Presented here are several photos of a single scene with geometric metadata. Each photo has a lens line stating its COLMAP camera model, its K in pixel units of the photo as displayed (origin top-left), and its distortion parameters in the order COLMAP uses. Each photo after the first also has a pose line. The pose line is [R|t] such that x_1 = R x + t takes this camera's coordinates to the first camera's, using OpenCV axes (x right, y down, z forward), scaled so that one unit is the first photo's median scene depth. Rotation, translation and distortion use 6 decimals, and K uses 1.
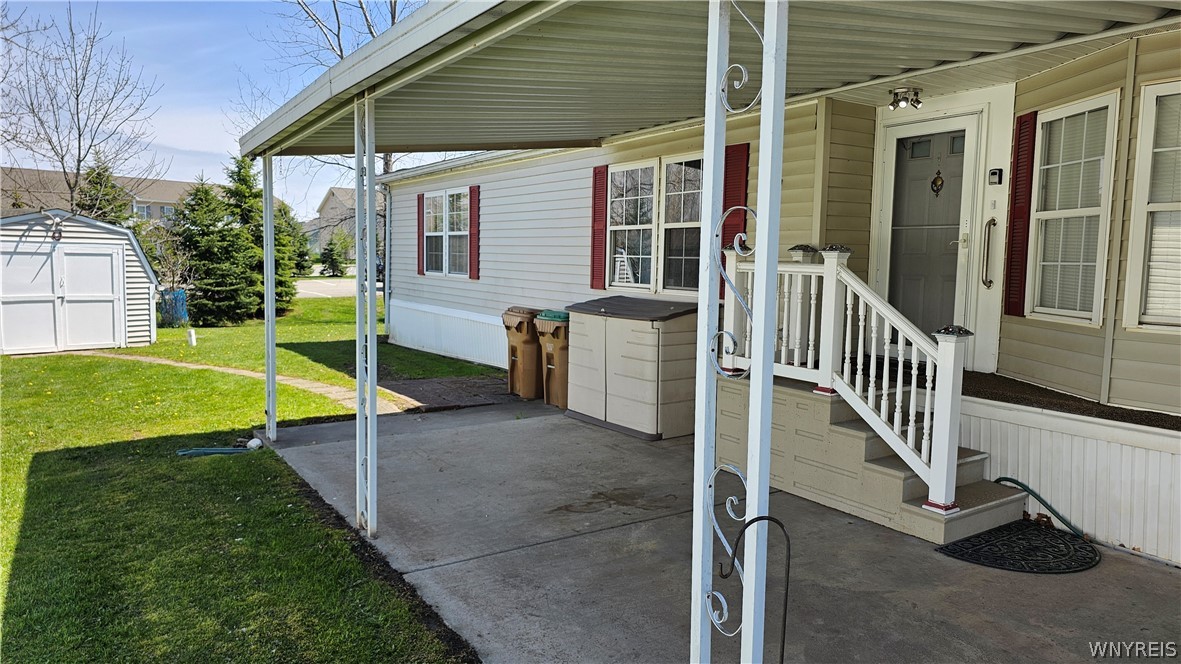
lens RADIAL K [[801.3, 0, 592.1], [0, 801.3, 336.3], [0, 0, 1]] dist [0.040349, -0.031656]
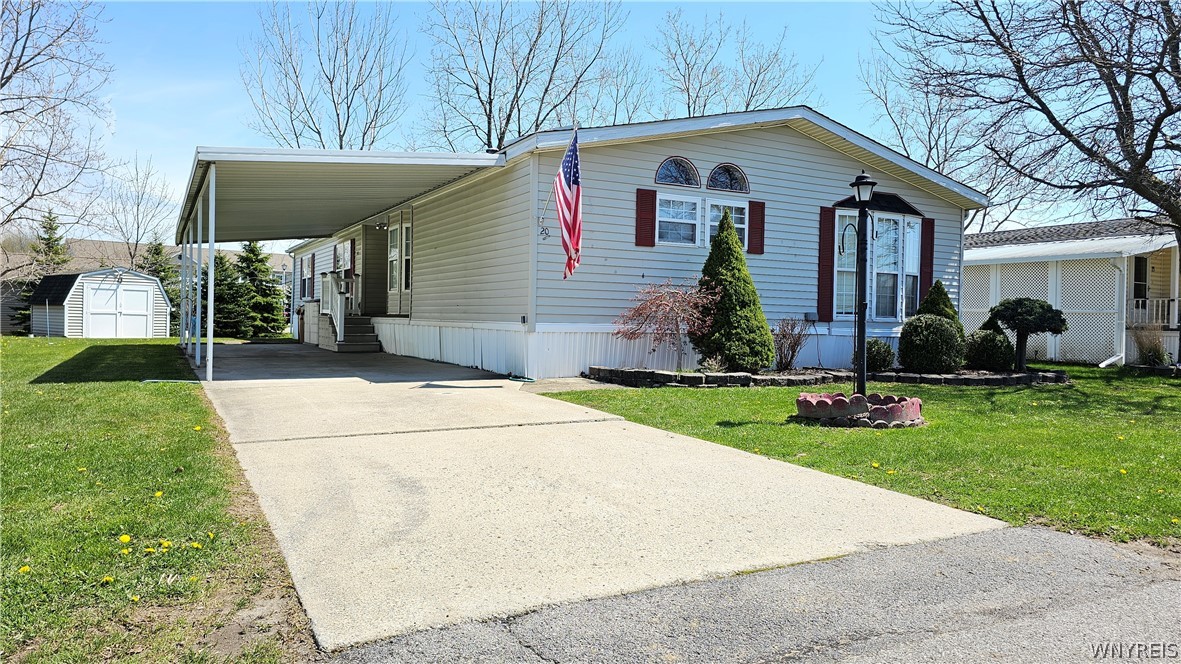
lens RADIAL K [[801.3, 0, 593.7], [0, 801.3, 328.3], [0, 0, 1]] dist [0.040349, -0.031656]
pose [[0.997581, -0.000965, -0.069510, 0.560933], [-0.005201, 0.996065, -0.088471, 0.143336], [0.069321, 0.088619, 0.993650, -0.775418]]
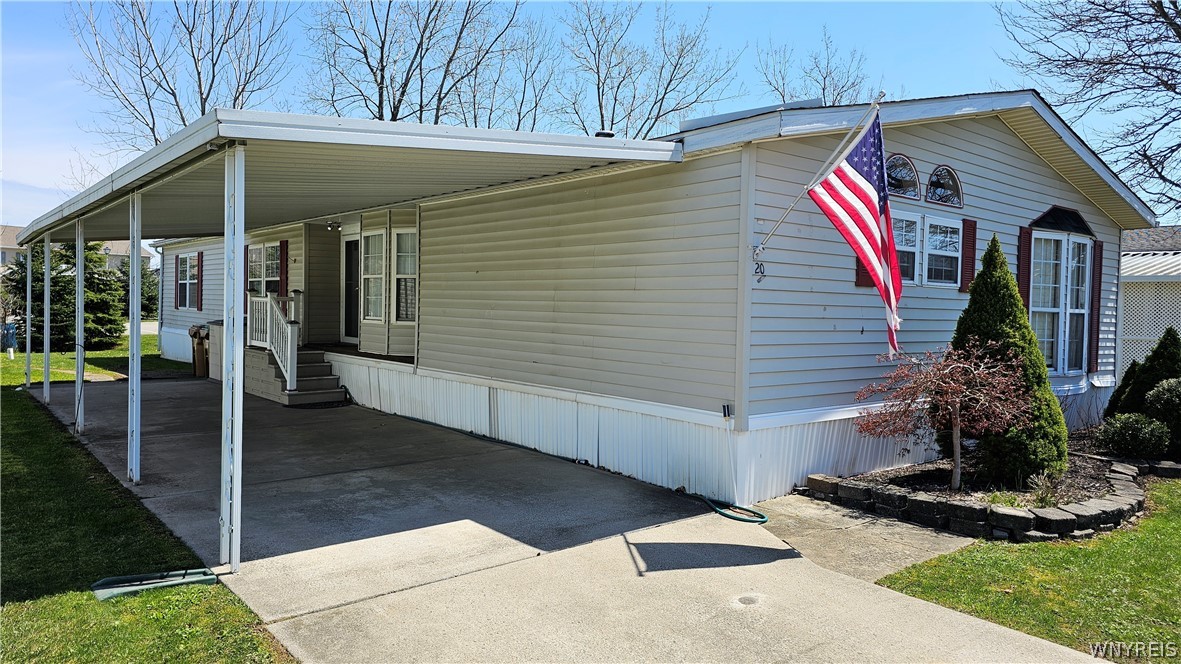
lens RADIAL K [[801.3, 0, 592.1], [0, 801.3, 326.3], [0, 0, 1]] dist [0.040349, -0.031656]
pose [[0.992221, -0.002112, 0.124471, 0.328428], [0.010694, 0.997606, -0.068316, 0.059039], [-0.124029, 0.069116, 0.989869, -0.515546]]
